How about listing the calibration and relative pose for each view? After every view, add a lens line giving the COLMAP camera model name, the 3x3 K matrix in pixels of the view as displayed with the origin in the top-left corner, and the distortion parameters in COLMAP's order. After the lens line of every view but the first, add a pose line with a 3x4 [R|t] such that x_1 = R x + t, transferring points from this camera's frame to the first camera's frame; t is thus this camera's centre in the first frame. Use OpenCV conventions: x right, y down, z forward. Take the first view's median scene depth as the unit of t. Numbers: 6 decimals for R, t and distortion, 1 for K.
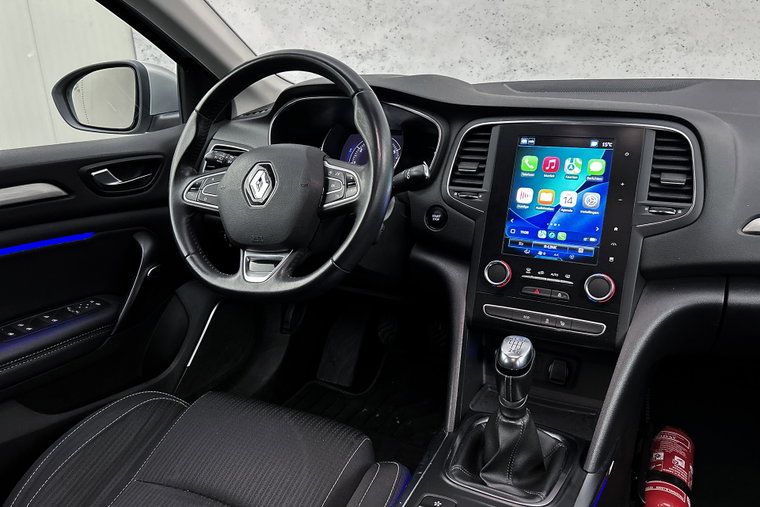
lens RADIAL K [[561.8, 0, 383.0], [0, 561.8, 254.2], [0, 0, 1]] dist [0.043506, -0.058058]
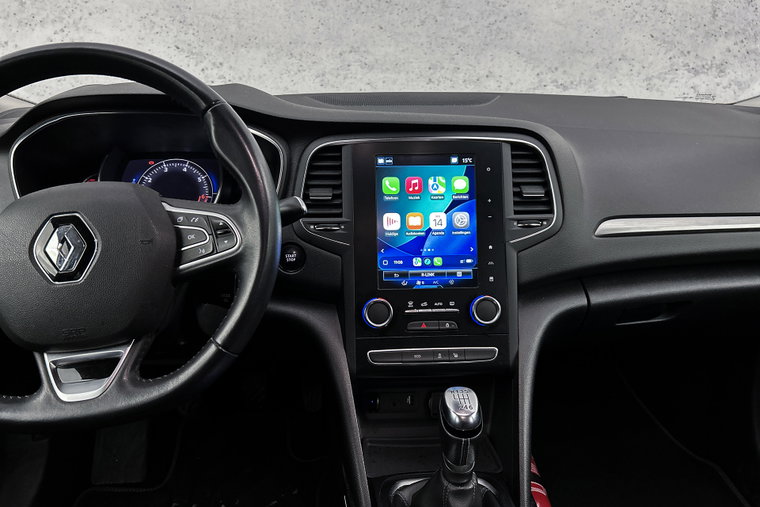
lens RADIAL K [[561.8, 0, 373.9], [0, 561.8, 256.8], [0, 0, 1]] dist [0.043506, -0.058058]
pose [[0.858637, -0.134505, 0.494622, -0.223105], [0.142797, 0.989525, 0.021200, -0.072972], [-0.492293, 0.052428, 0.868849, 0.250594]]
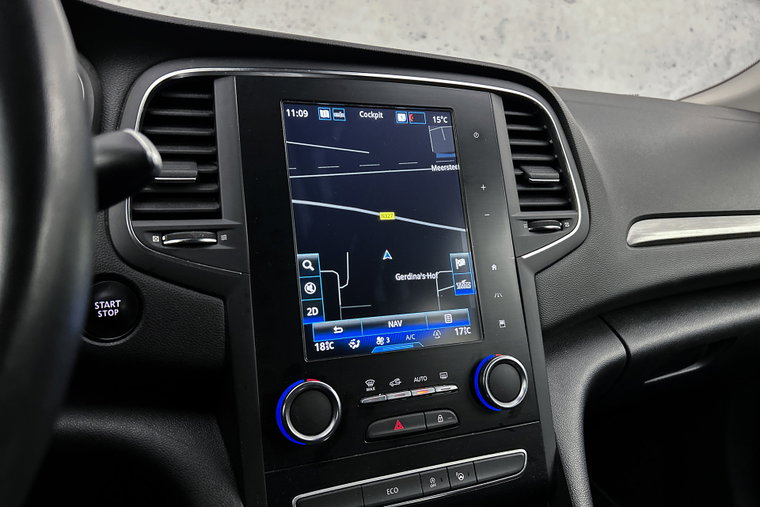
lens RADIAL K [[561.8, 0, 374.7], [0, 561.8, 257.4], [0, 0, 1]] dist [0.043506, -0.058058]
pose [[0.658998, -0.104149, 0.744899, -0.065403], [0.203315, 0.978164, -0.043105, -0.051151], [-0.724144, 0.179856, 0.665783, 0.679863]]
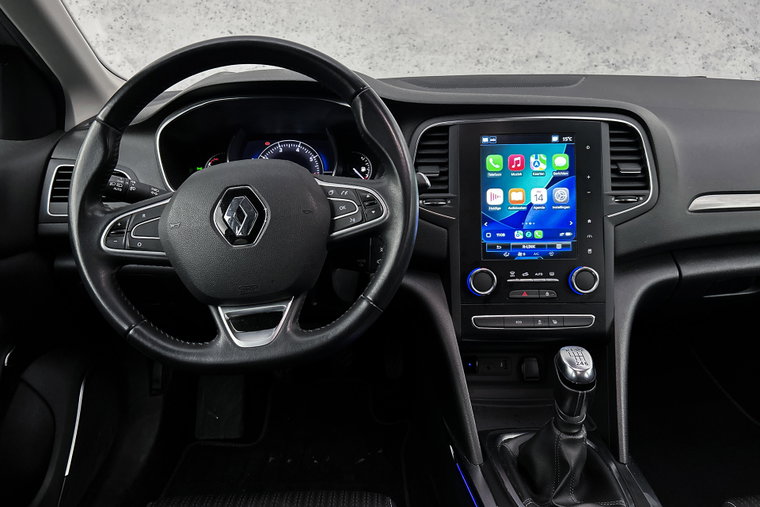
lens RADIAL K [[561.8, 0, 370.7], [0, 561.8, 256.2], [0, 0, 1]] dist [0.043506, -0.058058]
pose [[0.888657, -0.141097, 0.436326, -0.374315], [0.137285, 0.989706, 0.040441, -0.073276], [-0.437540, 0.023963, 0.898879, 0.240139]]
